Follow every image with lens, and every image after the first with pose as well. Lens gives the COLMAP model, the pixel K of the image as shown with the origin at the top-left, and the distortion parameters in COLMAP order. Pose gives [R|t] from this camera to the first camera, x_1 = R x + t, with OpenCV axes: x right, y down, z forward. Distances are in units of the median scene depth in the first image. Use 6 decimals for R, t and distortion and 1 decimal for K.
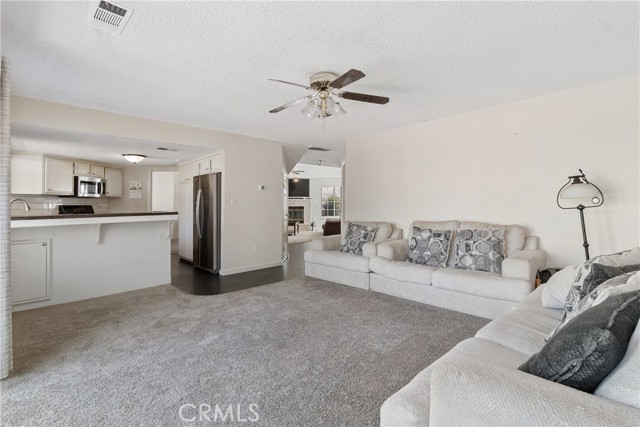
lens RADIAL K [[297.1, 0, 326.6], [0, 297.1, 201.8], [0, 0, 1]] dist [-0.000404, 0.000602]
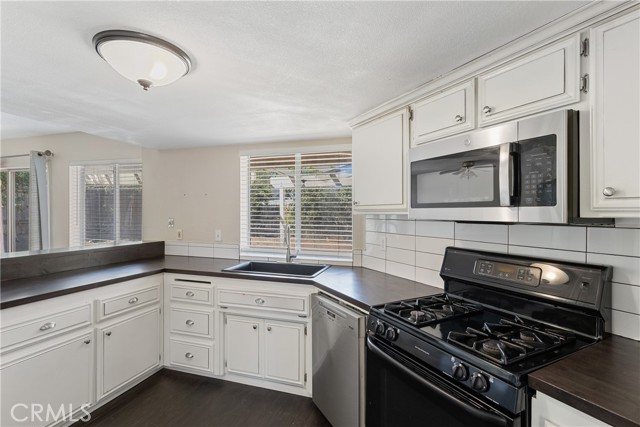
lens RADIAL K [[297.1, 0, 325.2], [0, 297.1, 214.7], [0, 0, 1]] dist [-0.000404, 0.000602]
pose [[-0.882555, 0.010052, -0.470102, -0.616414], [0.008673, 0.999949, 0.005100, -0.024246], [0.470129, 0.000424, -0.882598, 1.192112]]
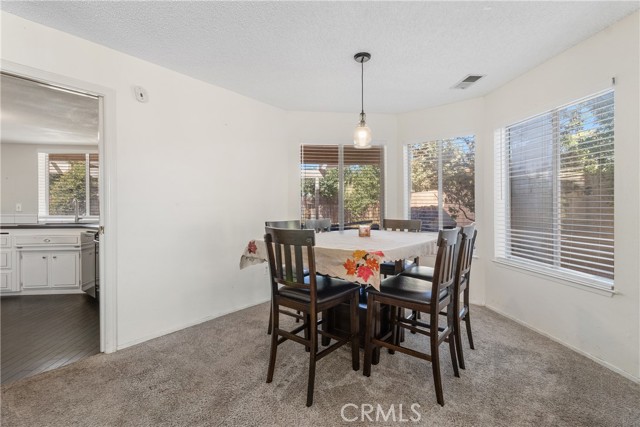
lens RADIAL K [[297.1, 0, 330.4], [0, 297.1, 205.3], [0, 0, 1]] dist [-0.000404, 0.000602]
pose [[-0.618024, 0.011433, -0.786076, -0.593297], [0.017426, 0.999848, 0.000842, 0.022238], [0.785966, -0.013178, -0.618129, 1.721806]]
